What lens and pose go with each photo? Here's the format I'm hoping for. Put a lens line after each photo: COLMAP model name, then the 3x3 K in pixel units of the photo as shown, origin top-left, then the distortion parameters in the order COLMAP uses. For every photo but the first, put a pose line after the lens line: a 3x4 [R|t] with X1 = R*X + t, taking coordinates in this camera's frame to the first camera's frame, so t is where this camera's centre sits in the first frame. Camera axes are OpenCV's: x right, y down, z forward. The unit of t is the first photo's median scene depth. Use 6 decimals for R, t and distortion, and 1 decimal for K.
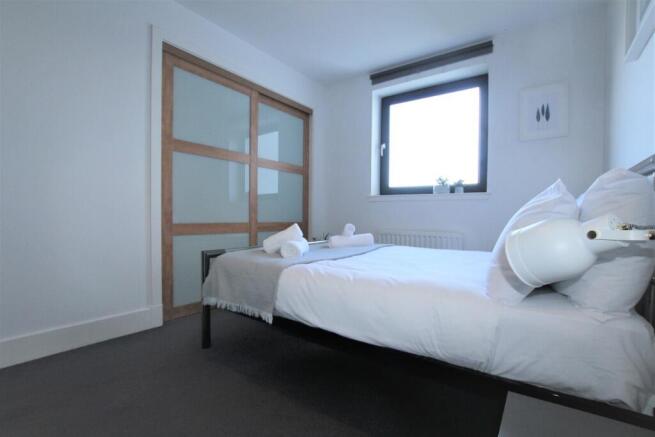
lens RADIAL K [[307.5, 0, 329.2], [0, 307.5, 221.3], [0, 0, 1]] dist [-0.033886, 0.006641]
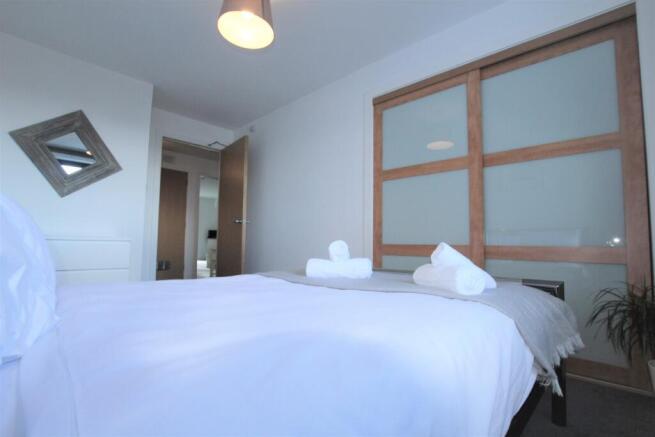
lens RADIAL K [[307.5, 0, 329.2], [0, 307.5, 221.3], [0, 0, 1]] dist [-0.033886, 0.006641]
pose [[-0.134243, -0.075841, -0.988042, 0.559227], [-0.023045, 0.997036, -0.073401, 0.009446], [0.990681, 0.012916, -0.135593, 0.808806]]
